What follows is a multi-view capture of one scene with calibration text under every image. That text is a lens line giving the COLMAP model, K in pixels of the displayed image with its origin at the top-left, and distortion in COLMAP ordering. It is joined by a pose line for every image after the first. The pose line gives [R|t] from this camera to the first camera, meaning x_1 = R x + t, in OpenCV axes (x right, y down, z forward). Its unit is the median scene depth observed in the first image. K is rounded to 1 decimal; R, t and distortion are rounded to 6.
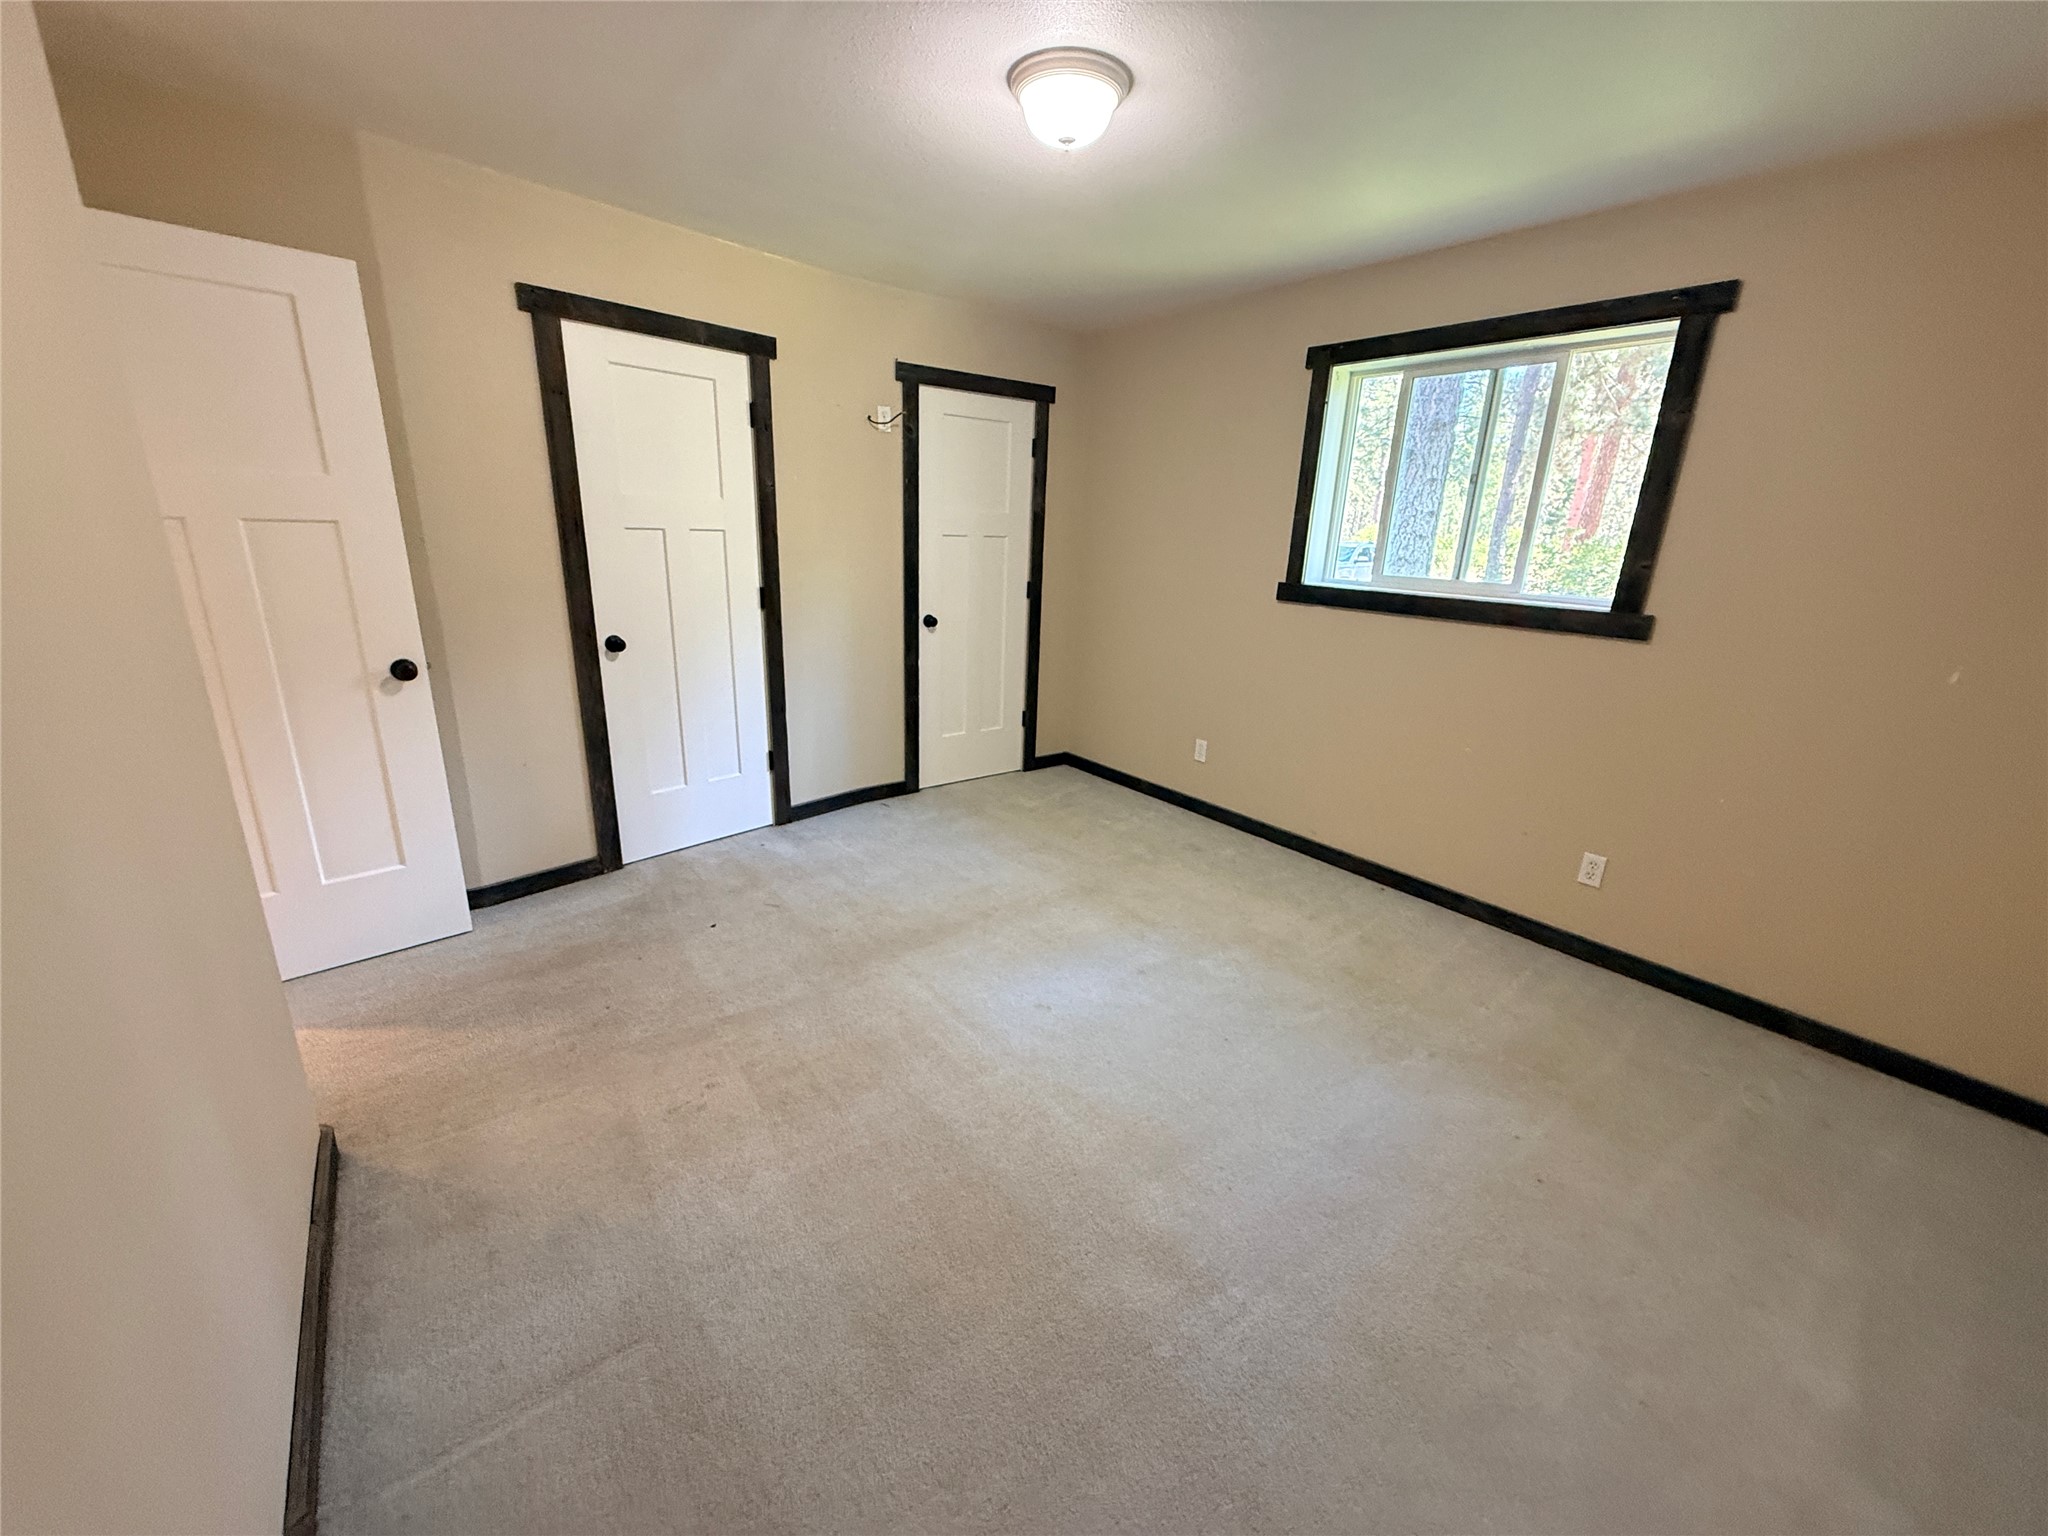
lens RADIAL K [[816.4, 0, 1019.7], [0, 816.4, 771.3], [0, 0, 1]] dist [-0.002265, -0.000048]
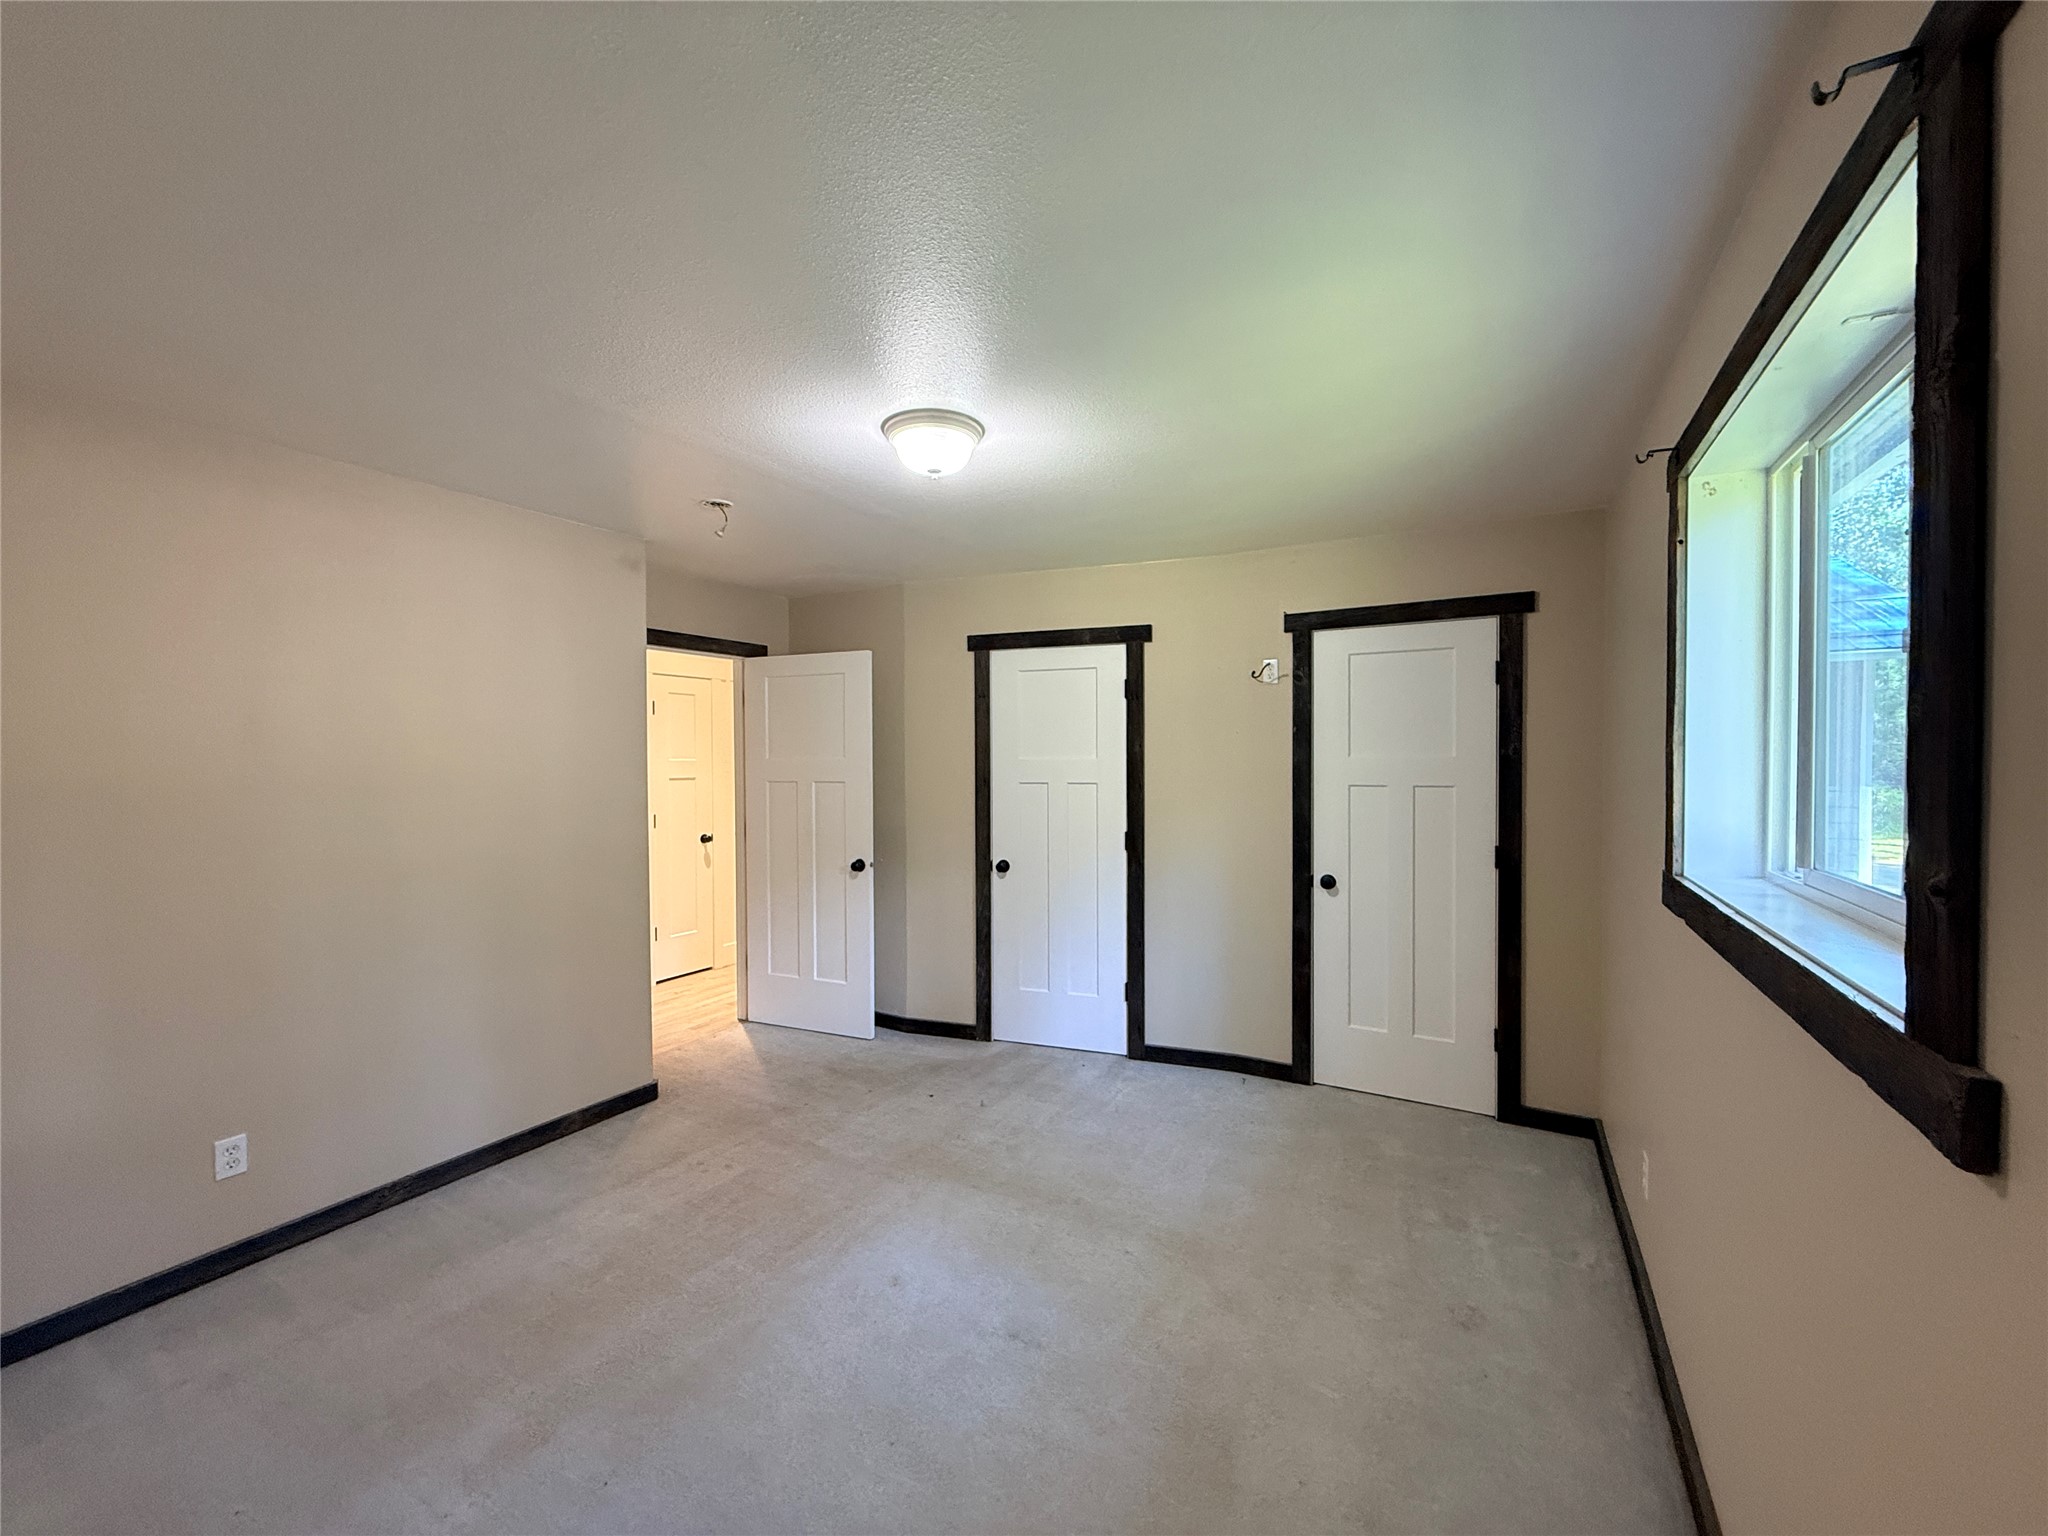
lens RADIAL K [[816.4, 0, 1019.7], [0, 816.4, 771.3], [0, 0, 1]] dist [-0.002265, -0.000048]
pose [[0.375088, -0.017327, -0.926827, 0.710024], [-0.247827, 0.961558, -0.118272, -0.145265], [0.893247, 0.274055, 0.356375, 0.474497]]
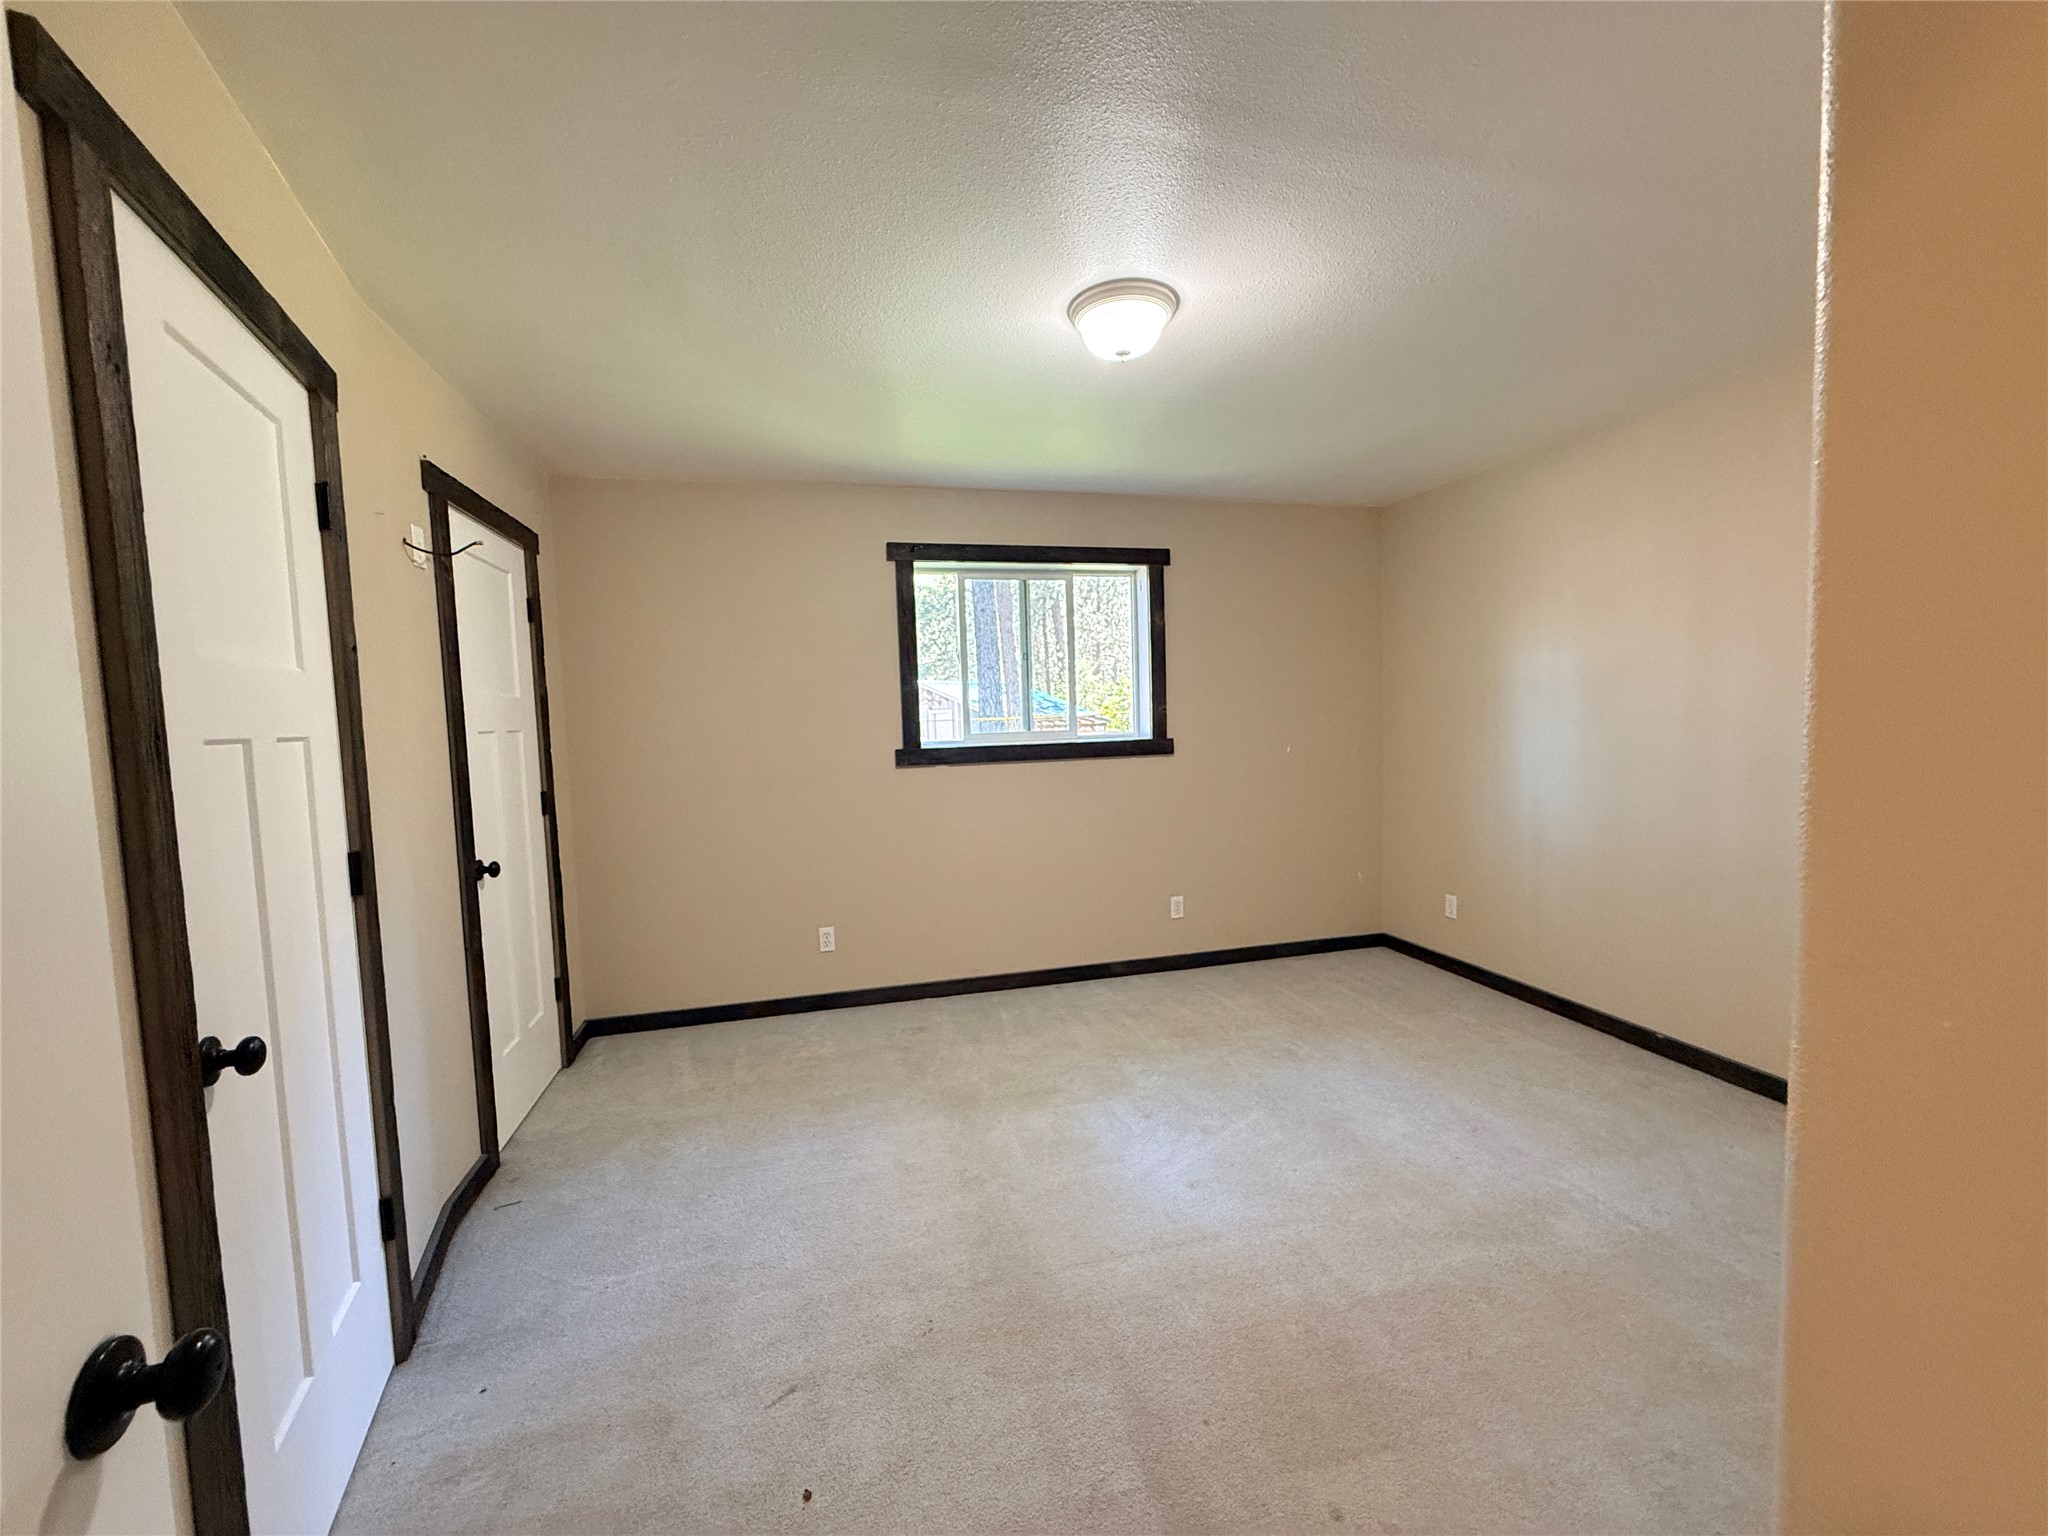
lens RADIAL K [[816.4, 0, 1019.7], [0, 816.4, 771.3], [0, 0, 1]] dist [-0.002265, -0.000048]
pose [[0.391115, -0.113852, 0.913273, -0.628126], [0.309149, 0.950913, -0.013851, -0.154997], [-0.866866, 0.287755, 0.407113, 0.488831]]
